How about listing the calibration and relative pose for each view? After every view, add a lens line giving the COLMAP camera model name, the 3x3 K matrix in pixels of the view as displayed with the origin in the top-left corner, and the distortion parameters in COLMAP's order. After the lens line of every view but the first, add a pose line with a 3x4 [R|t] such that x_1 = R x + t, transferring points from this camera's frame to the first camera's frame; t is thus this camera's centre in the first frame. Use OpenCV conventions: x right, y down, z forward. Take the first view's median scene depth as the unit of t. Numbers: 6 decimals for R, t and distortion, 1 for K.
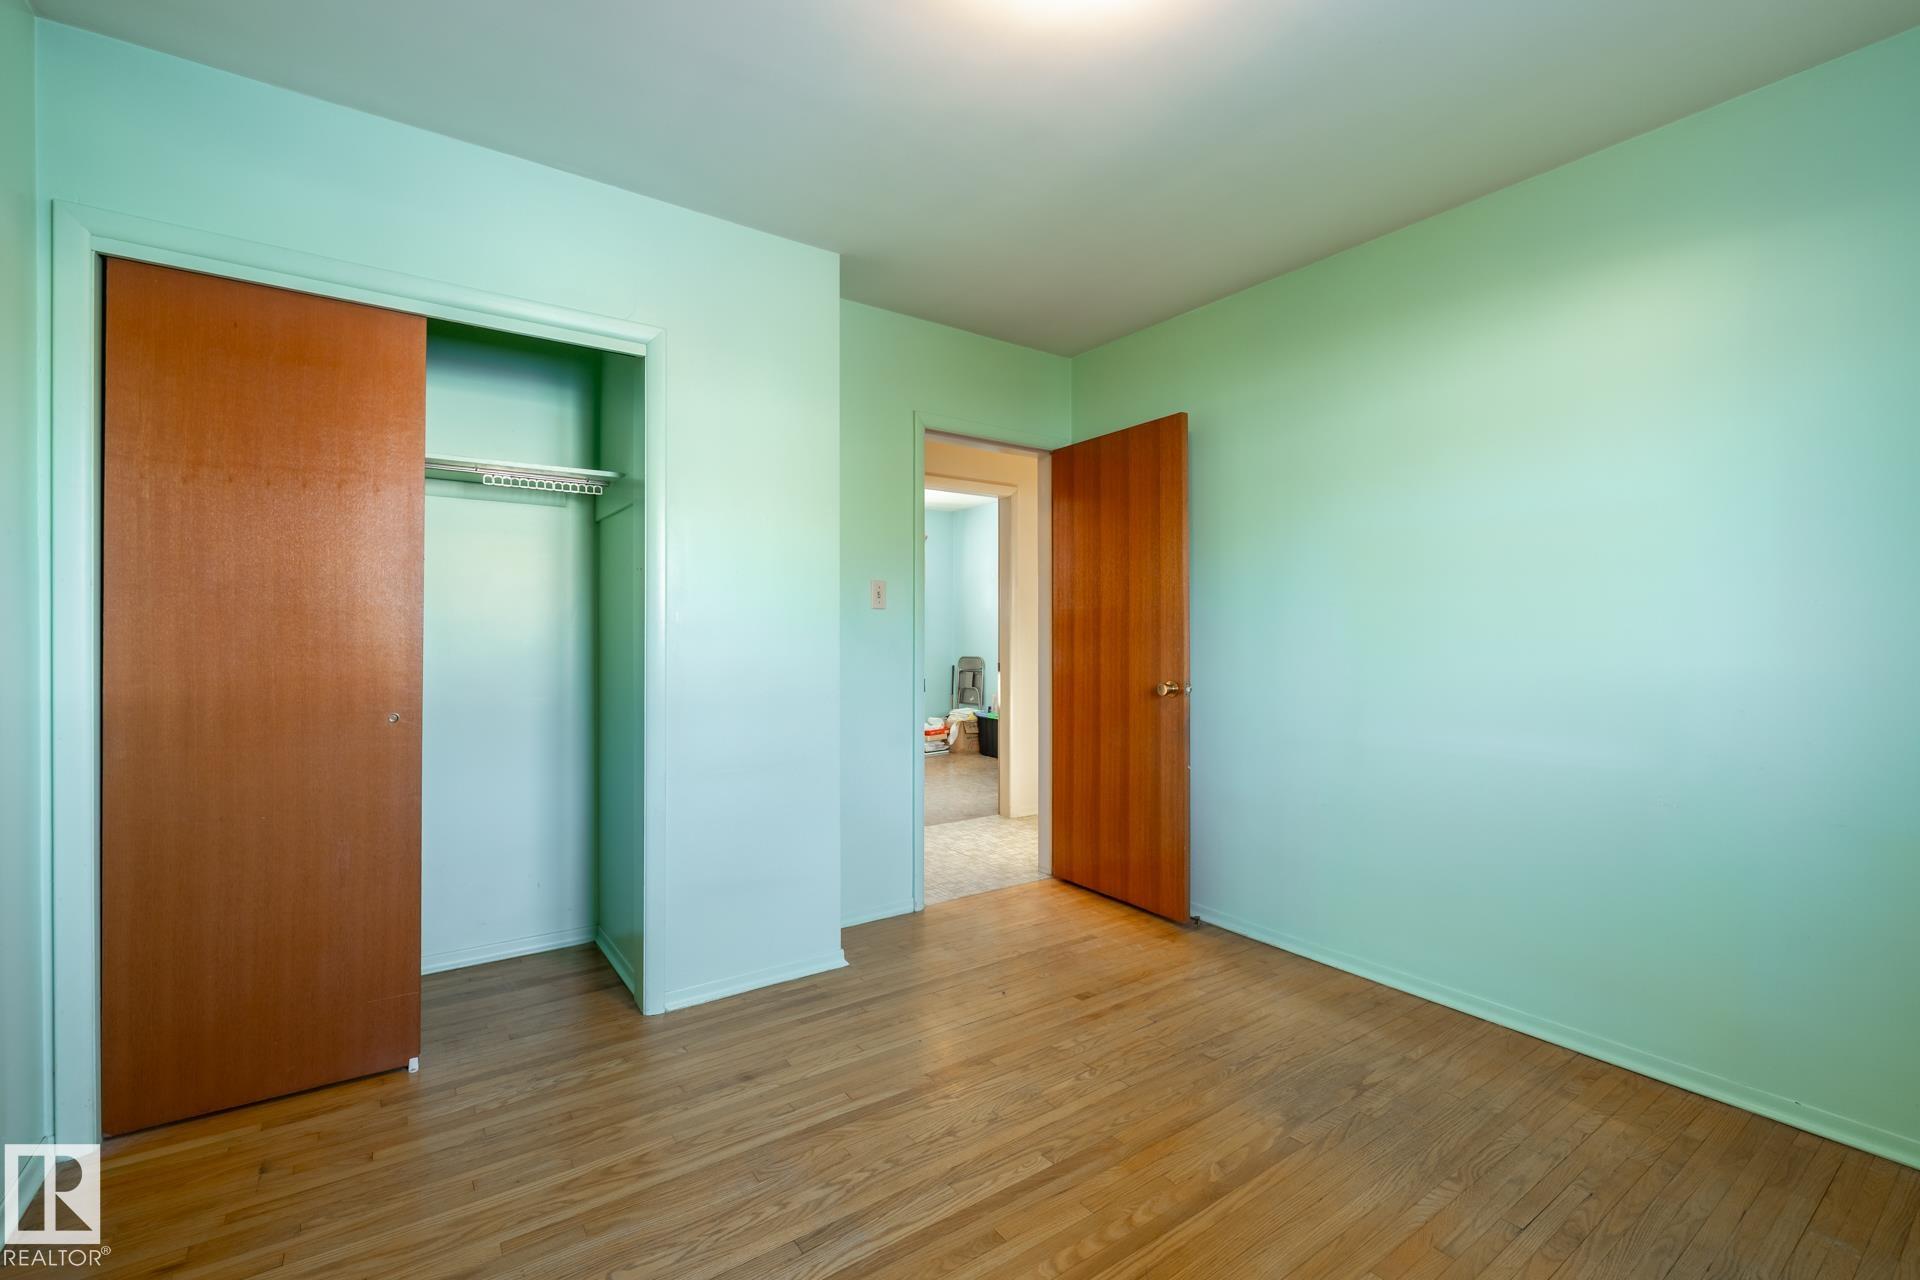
lens RADIAL K [[813.1, 0, 913.5], [0, 813.1, 638.2], [0, 0, 1]] dist [-0.003598, 0.000771]
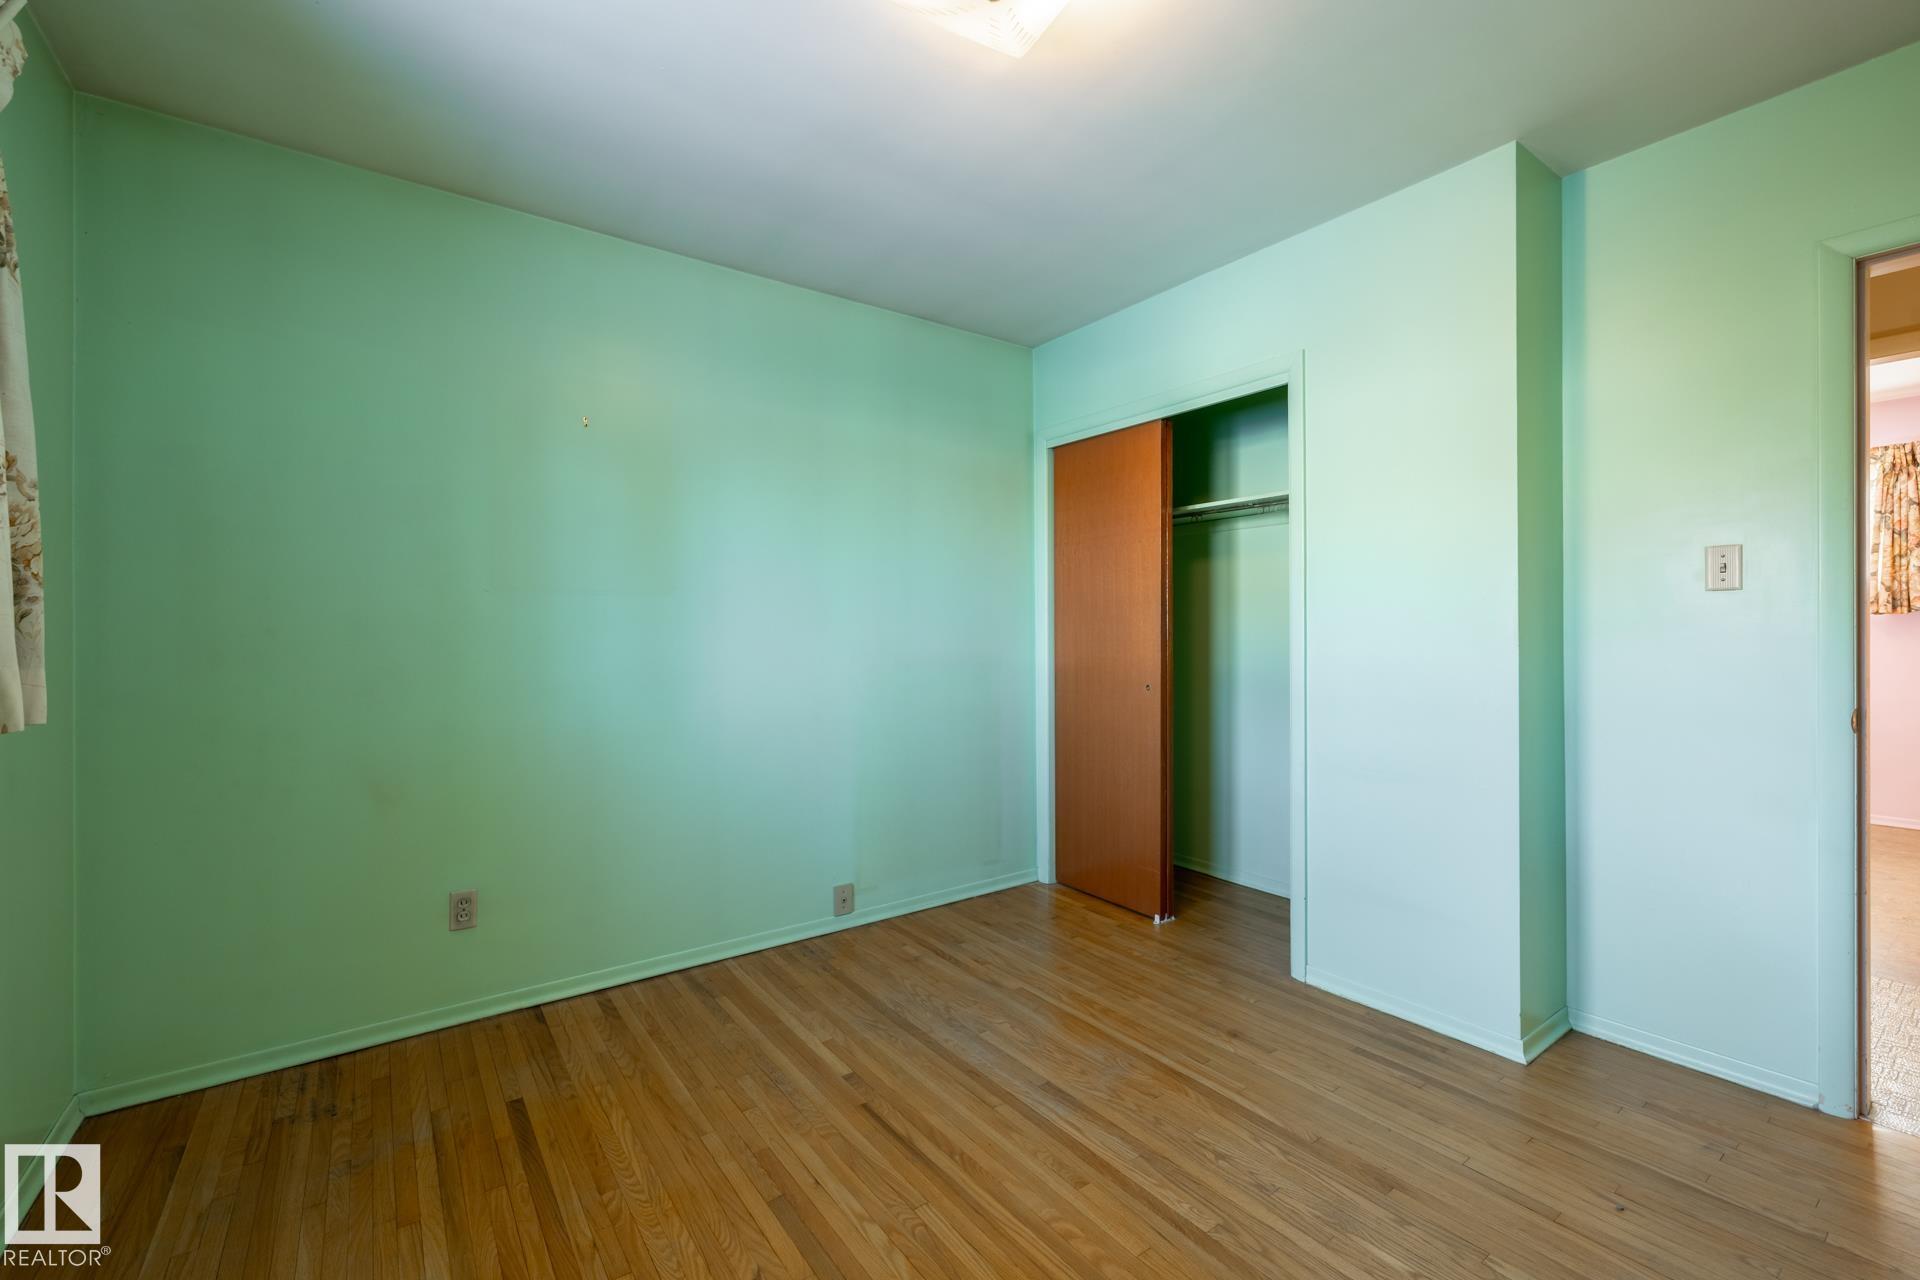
lens RADIAL K [[813.1, 0, 966.8], [0, 813.1, 636.3], [0, 0, 1]] dist [-0.003598, 0.000771]
pose [[0.038125, 0.002103, -0.999271, 1.050652], [-0.000642, 0.999998, 0.002080, -0.001569], [0.999273, 0.000562, 0.038126, 0.711667]]
